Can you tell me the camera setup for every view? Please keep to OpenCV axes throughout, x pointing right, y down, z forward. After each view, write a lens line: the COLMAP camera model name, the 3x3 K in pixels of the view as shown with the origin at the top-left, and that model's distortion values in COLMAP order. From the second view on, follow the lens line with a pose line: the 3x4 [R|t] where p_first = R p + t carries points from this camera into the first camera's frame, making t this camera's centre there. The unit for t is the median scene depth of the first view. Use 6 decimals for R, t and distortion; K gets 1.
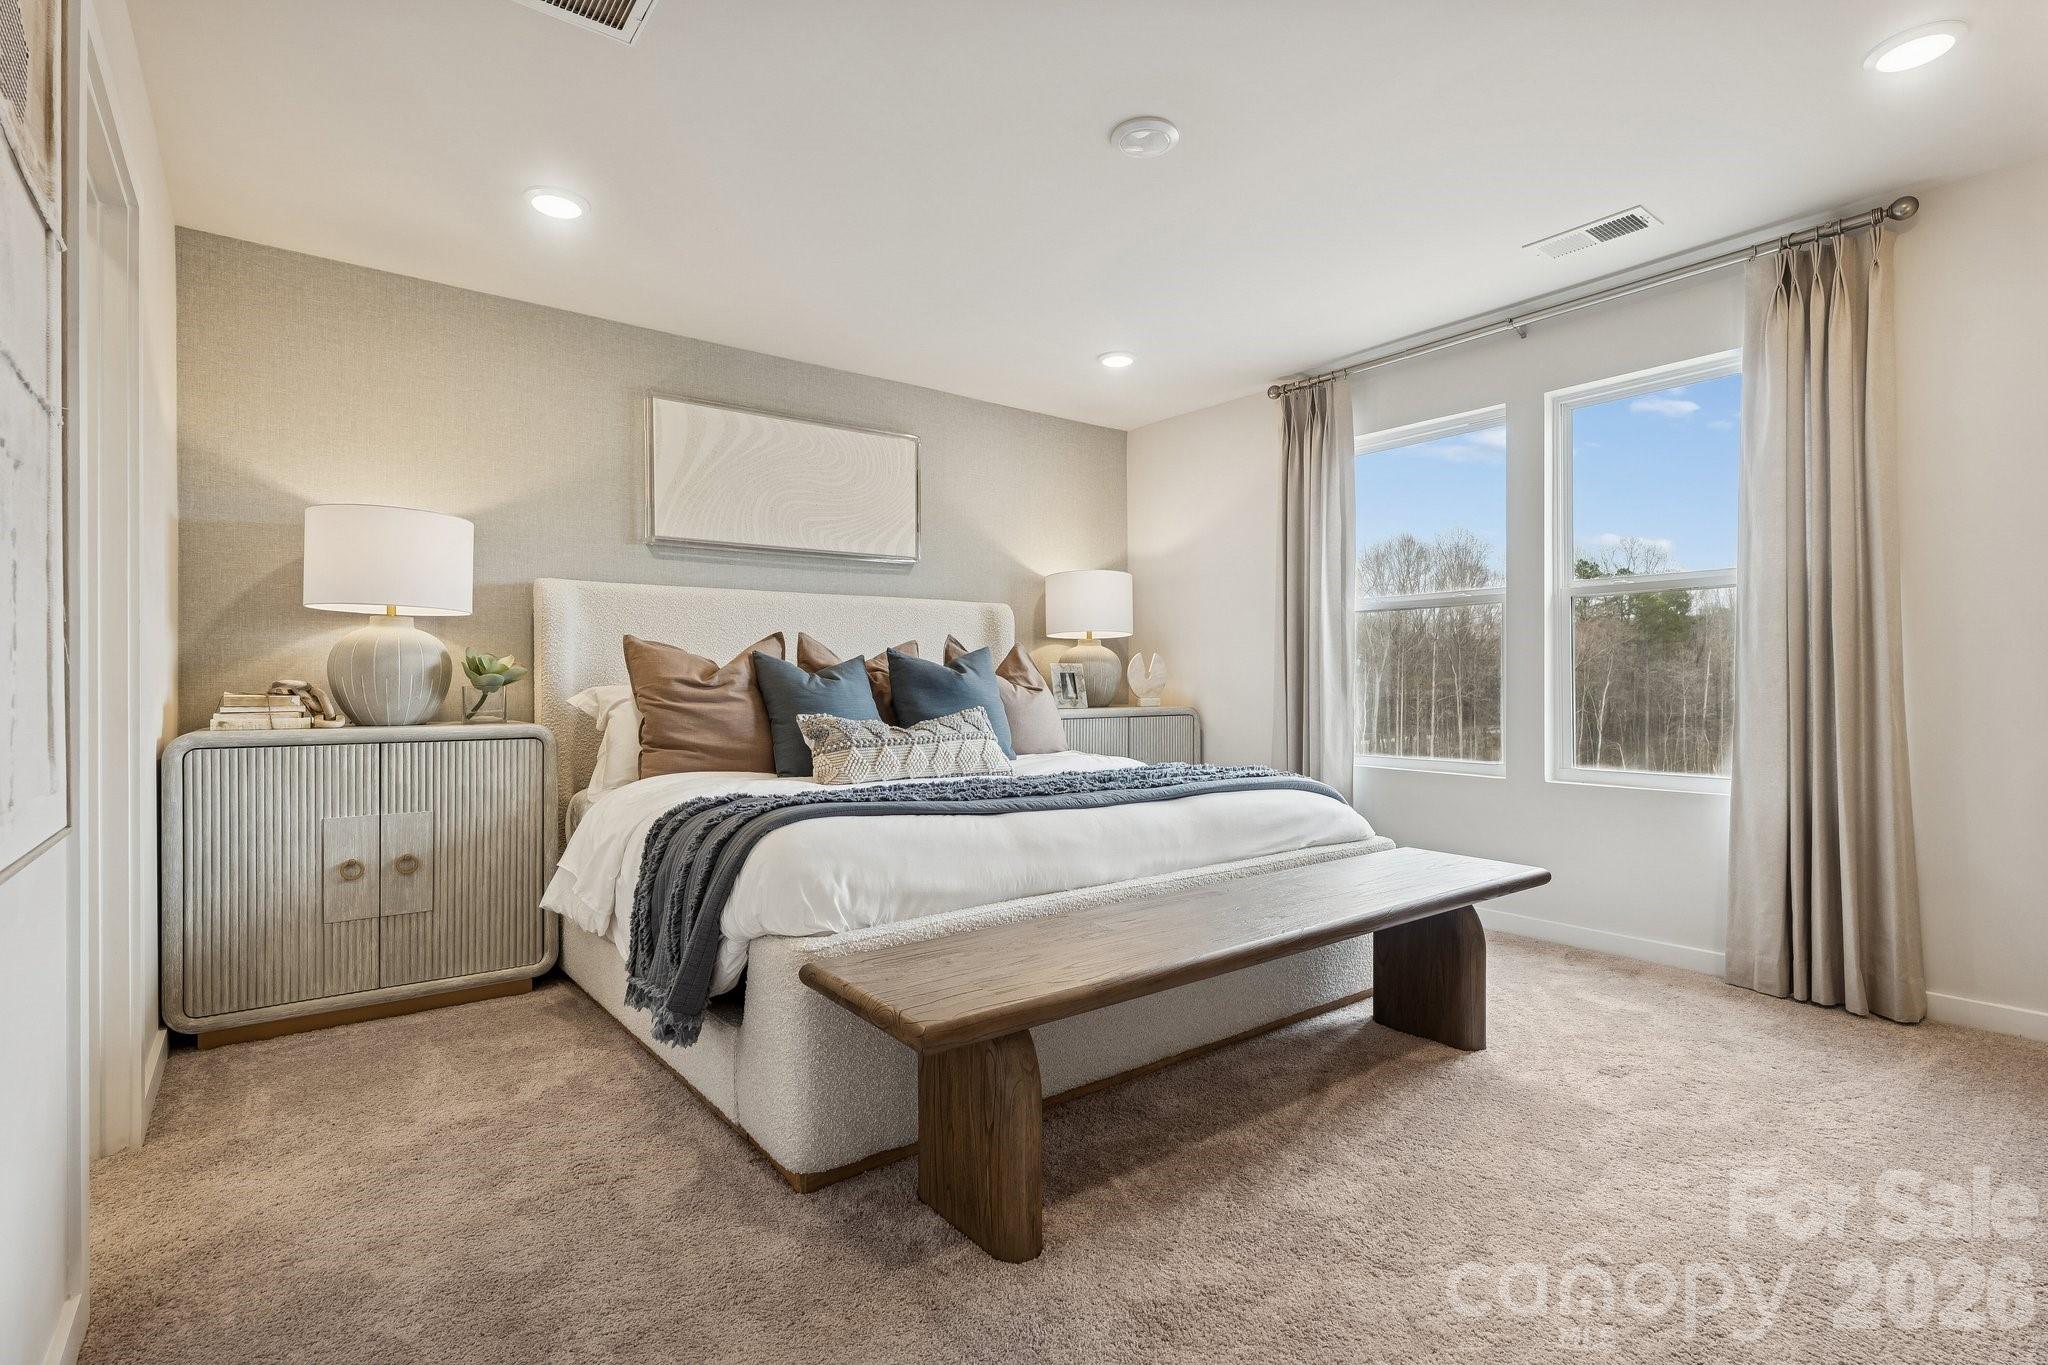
lens RADIAL K [[953.1, 0, 1027.5], [0, 953.1, 683.2], [0, 0, 1]] dist [0.002760, 0.000168]
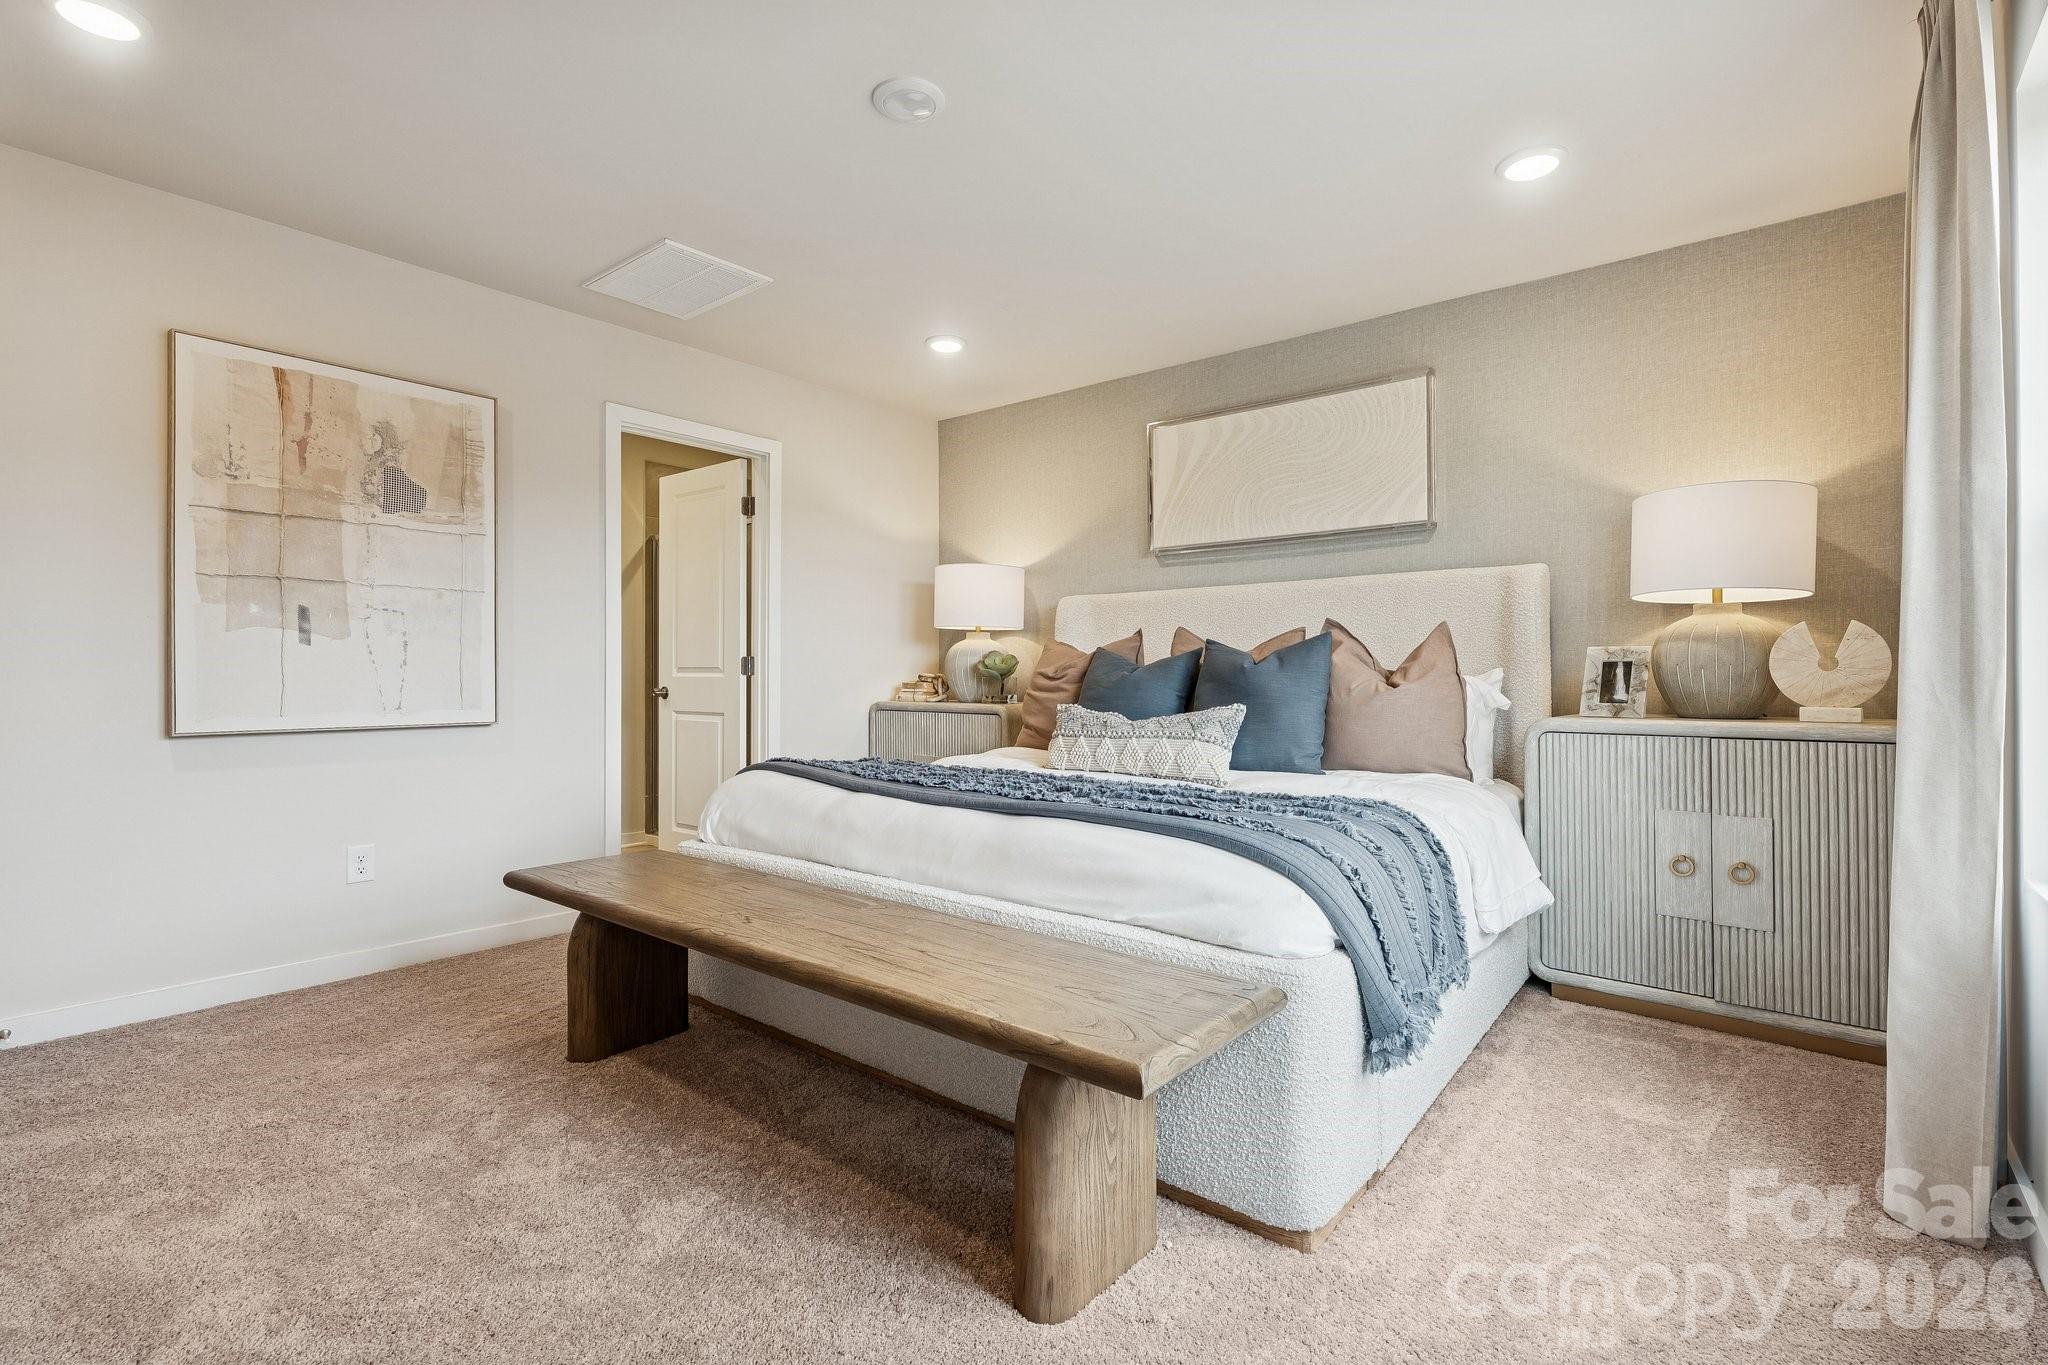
lens RADIAL K [[982.6, 0, 1018.7], [0, 982.6, 649.5], [0, 0, 1]] dist [0.003232, 0.000320]
pose [[0.216420, -0.025101, -0.975978, 0.604926], [-0.000467, 0.999667, -0.025814, -0.001457], [0.976300, 0.006043, 0.216336, 0.485553]]
